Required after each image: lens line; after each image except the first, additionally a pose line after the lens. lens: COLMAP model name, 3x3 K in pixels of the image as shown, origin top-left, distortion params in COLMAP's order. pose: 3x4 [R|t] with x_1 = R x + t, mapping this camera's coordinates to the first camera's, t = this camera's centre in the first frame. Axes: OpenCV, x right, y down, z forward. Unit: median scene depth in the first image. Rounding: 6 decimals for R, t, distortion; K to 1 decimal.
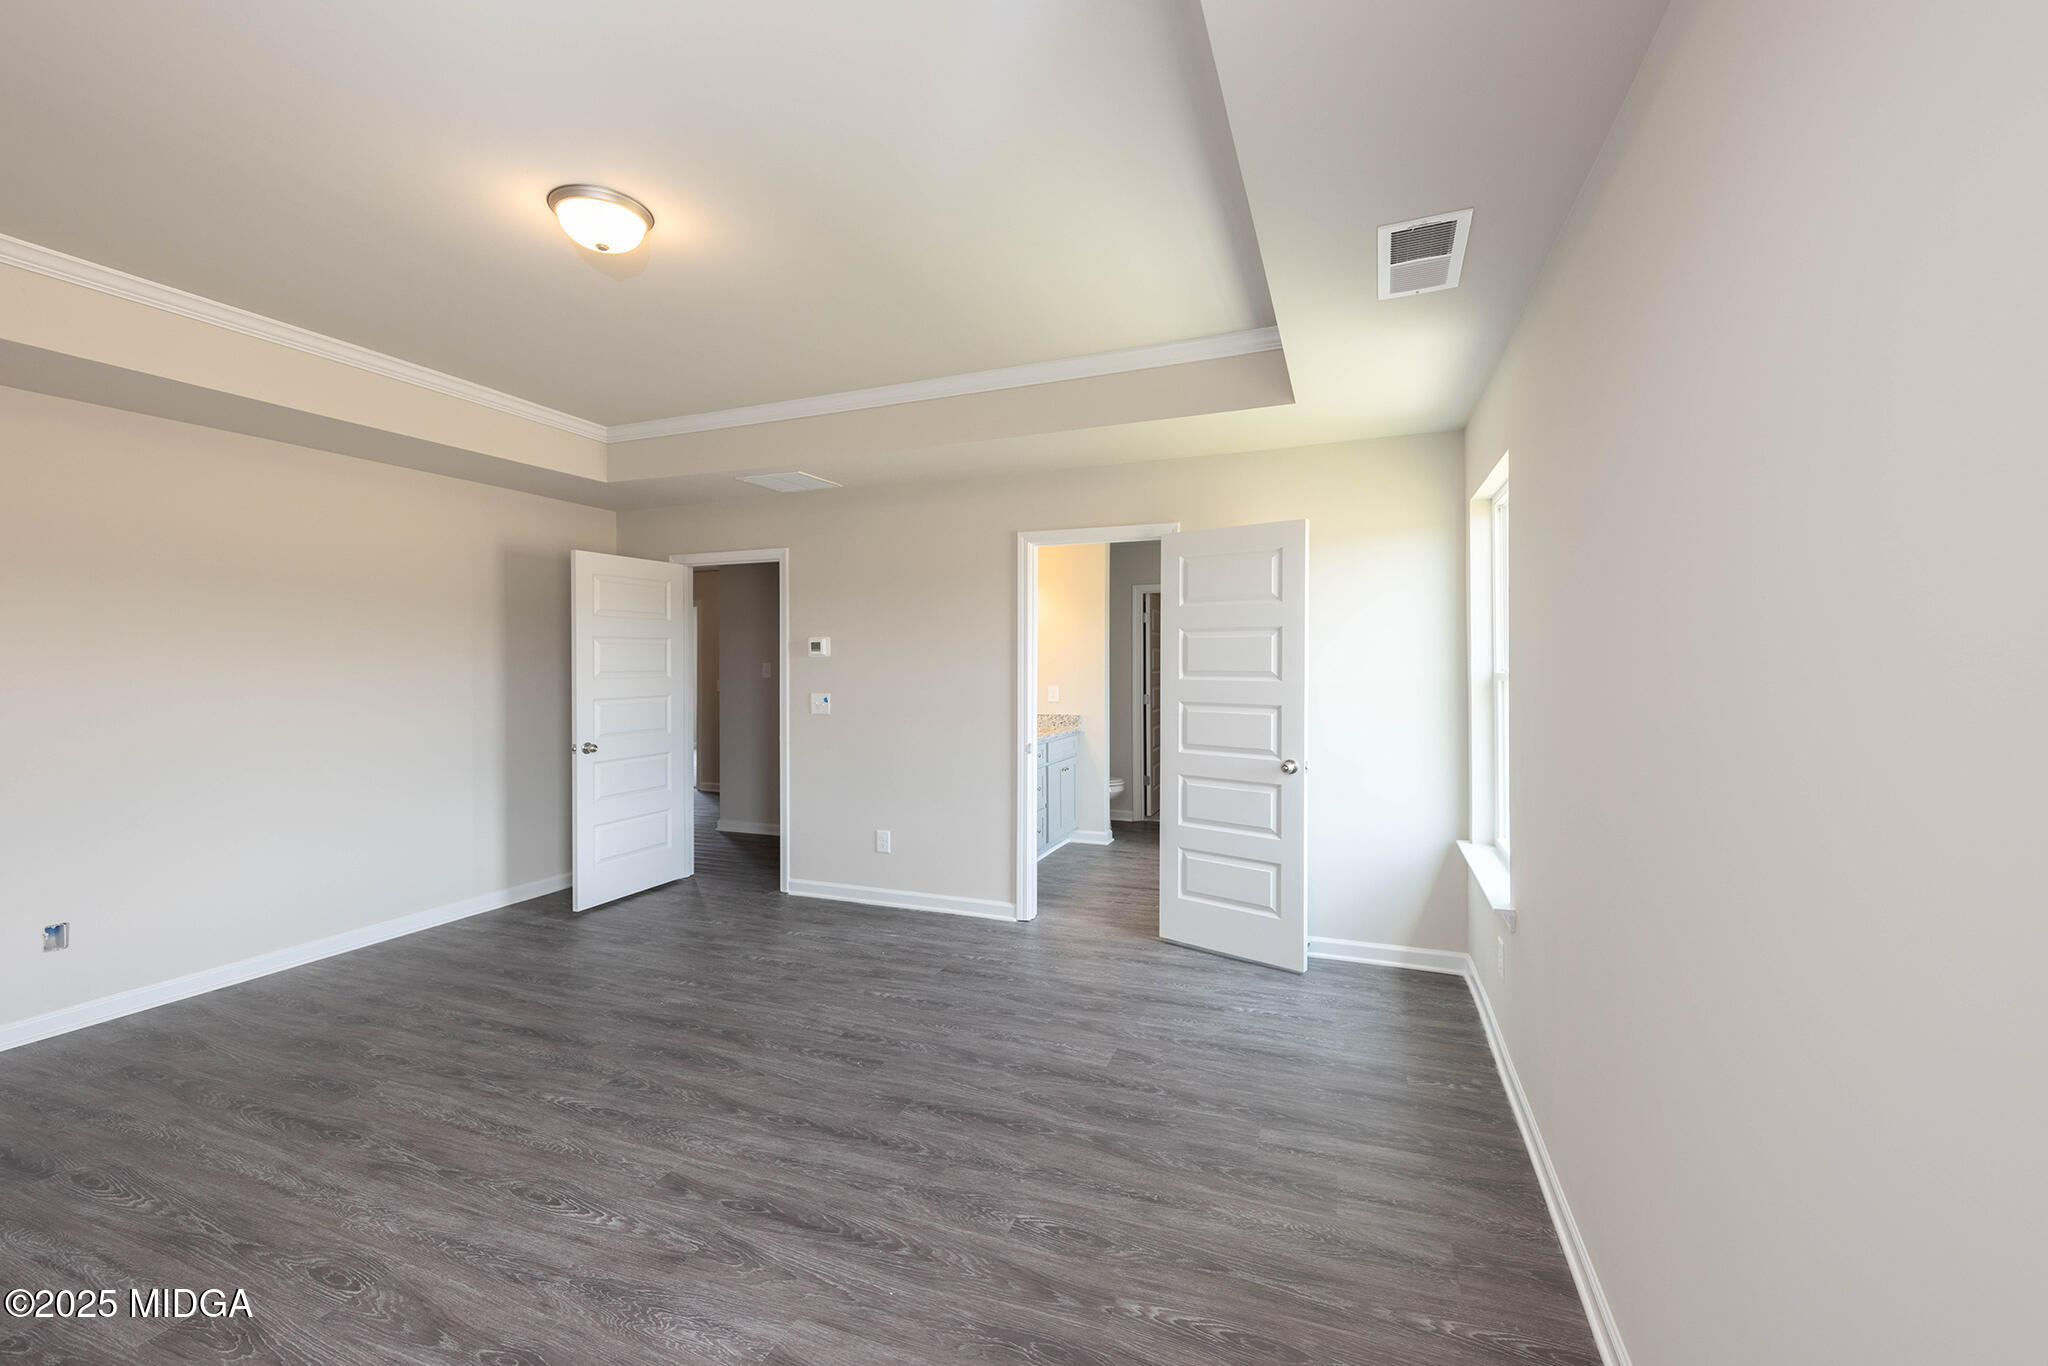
lens RADIAL K [[834.9, 0, 1024.5], [0, 834.9, 666.5], [0, 0, 1]] dist [0.002836, 0.000288]
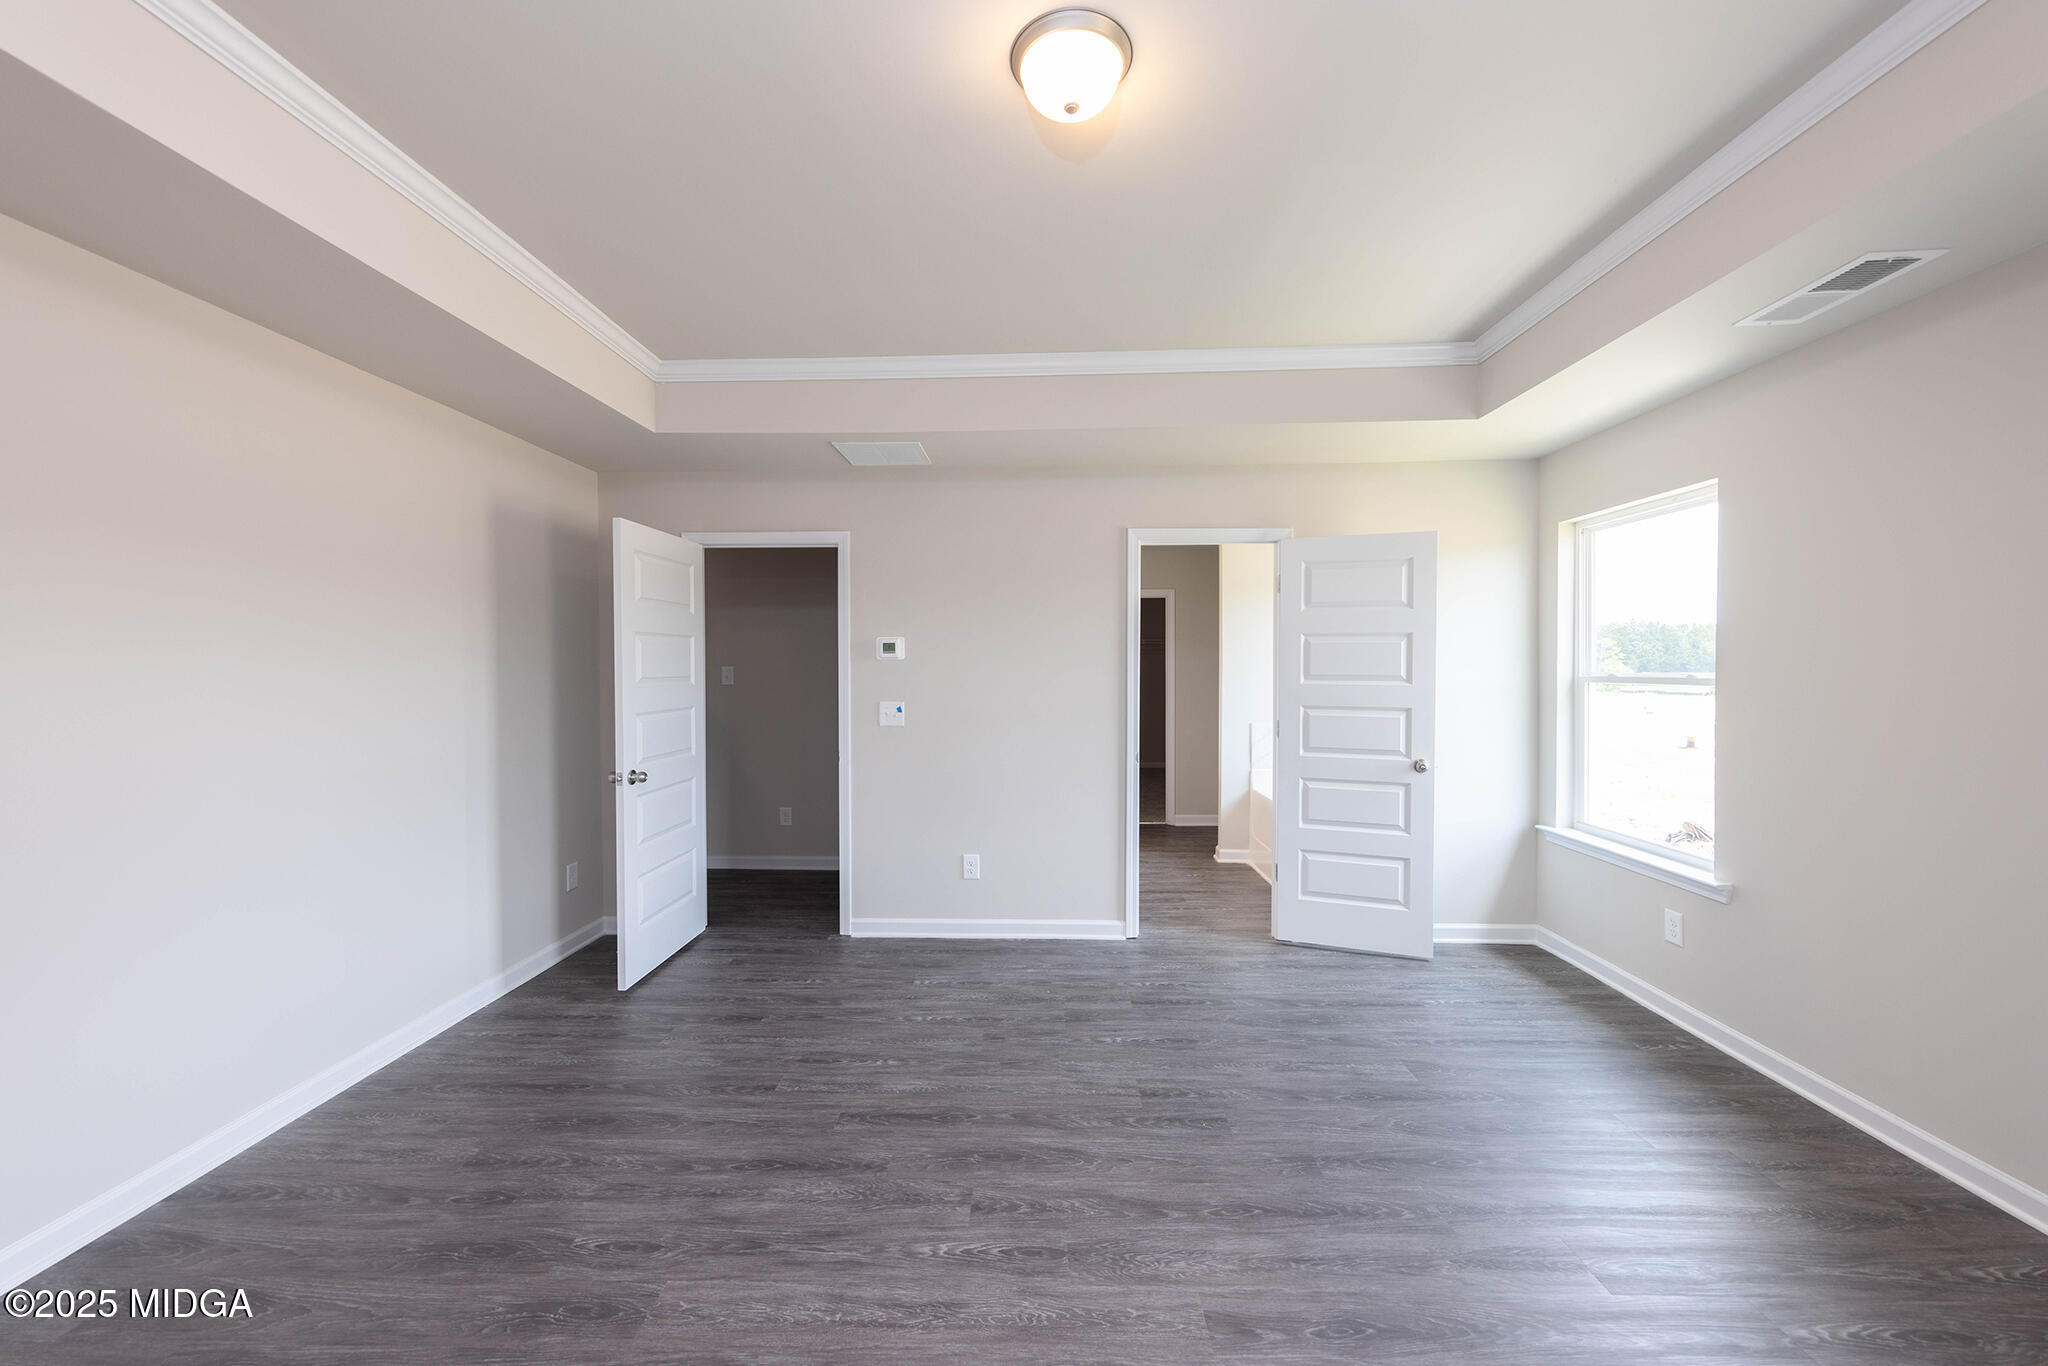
lens RADIAL K [[810.7, 0, 1024.0], [0, 810.7, 683.0], [0, 0, 1]] dist [0.004129, 0.000126]
pose [[0.942711, -0.005113, 0.333572, -0.489038], [0.000189, 0.999891, 0.014792, 0.000129], [-0.333611, -0.013881, 0.942609, 0.200097]]
